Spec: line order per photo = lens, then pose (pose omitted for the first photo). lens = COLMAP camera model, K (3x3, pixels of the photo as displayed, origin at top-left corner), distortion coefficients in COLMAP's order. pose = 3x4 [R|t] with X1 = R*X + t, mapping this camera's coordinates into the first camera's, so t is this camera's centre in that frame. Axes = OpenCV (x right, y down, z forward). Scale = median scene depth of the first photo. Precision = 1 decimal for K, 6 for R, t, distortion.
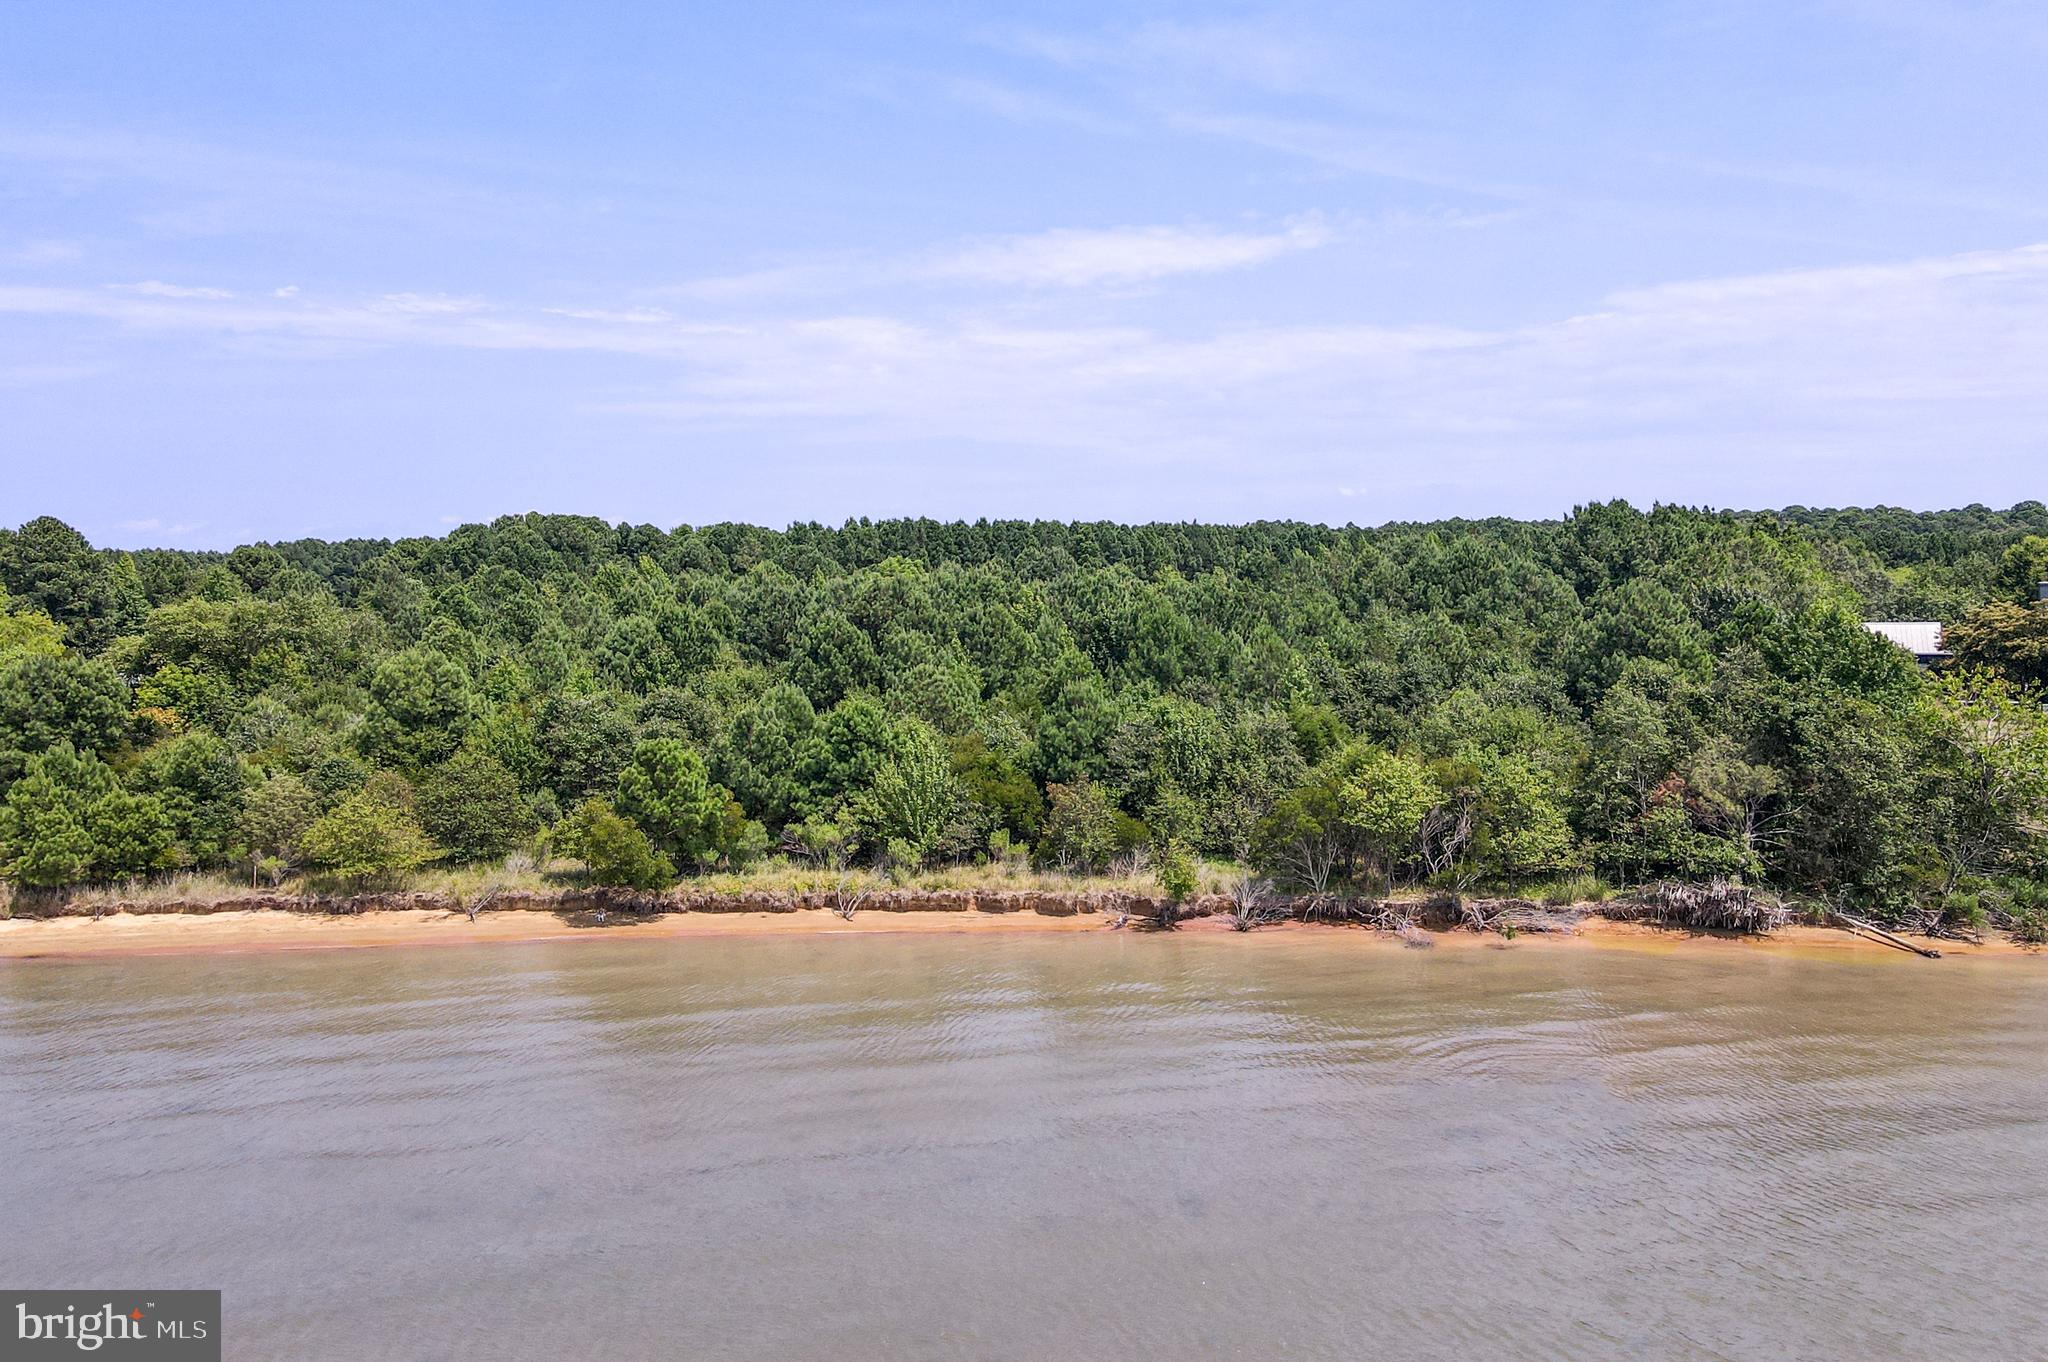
lens RADIAL K [[1429.6, 0, 1020.9], [0, 1429.6, 659.3], [0, 0, 1]] dist [0.008626, 0.005862]
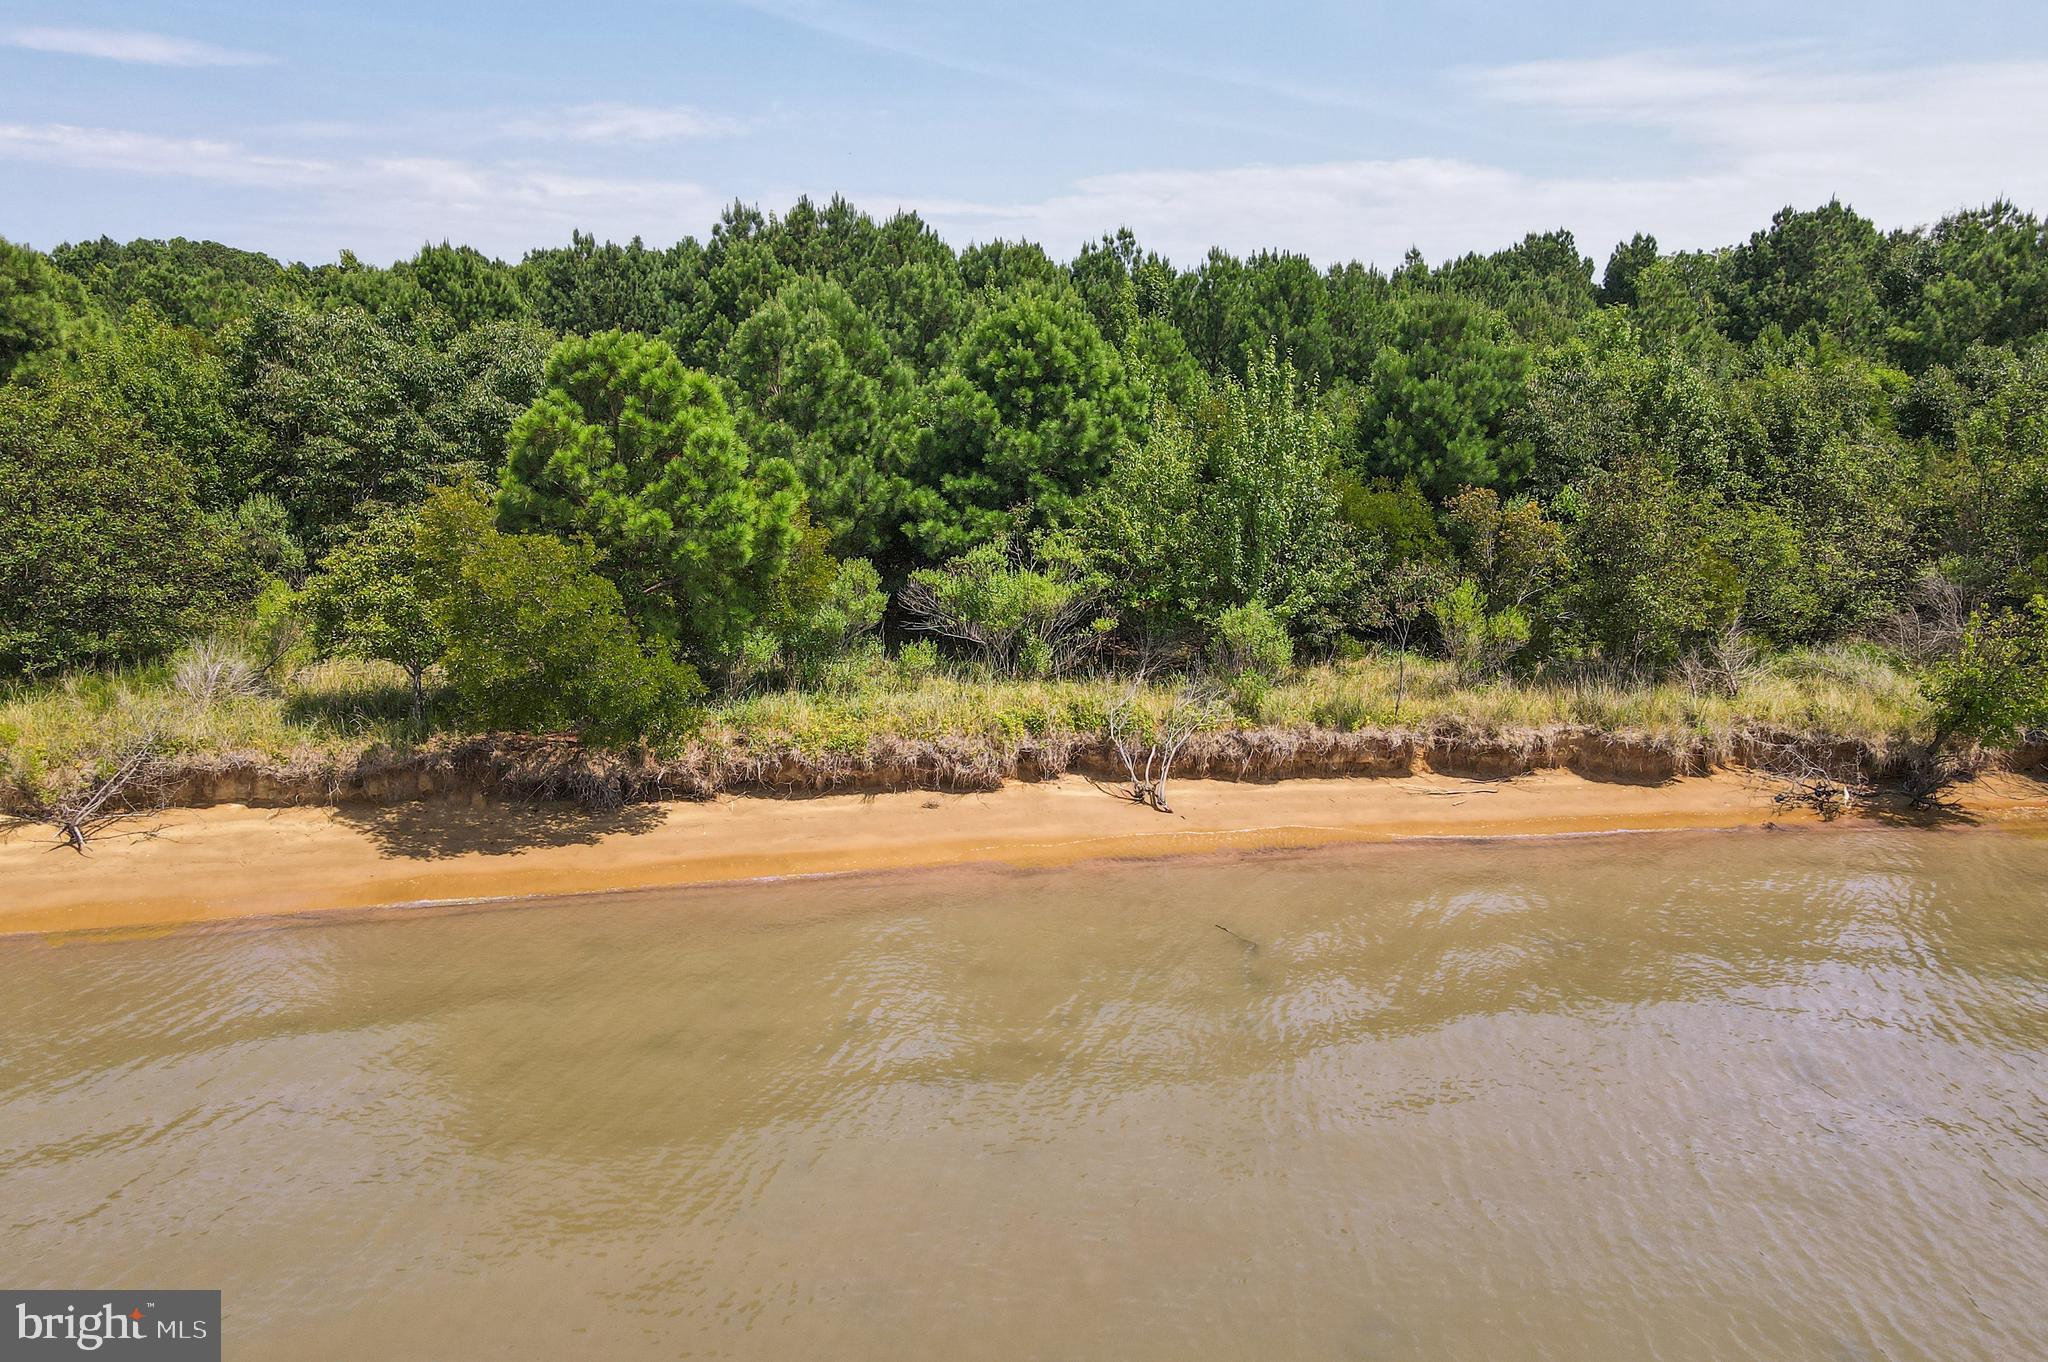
lens RADIAL K [[1429.6, 0, 1020.9], [0, 1429.6, 659.3], [0, 0, 1]] dist [0.008626, 0.005862]
pose [[0.981488, -0.010182, 0.191254, -0.225741], [-0.016818, 0.990146, 0.139023, 0.087707], [-0.190785, -0.139666, 0.971645, 0.626108]]
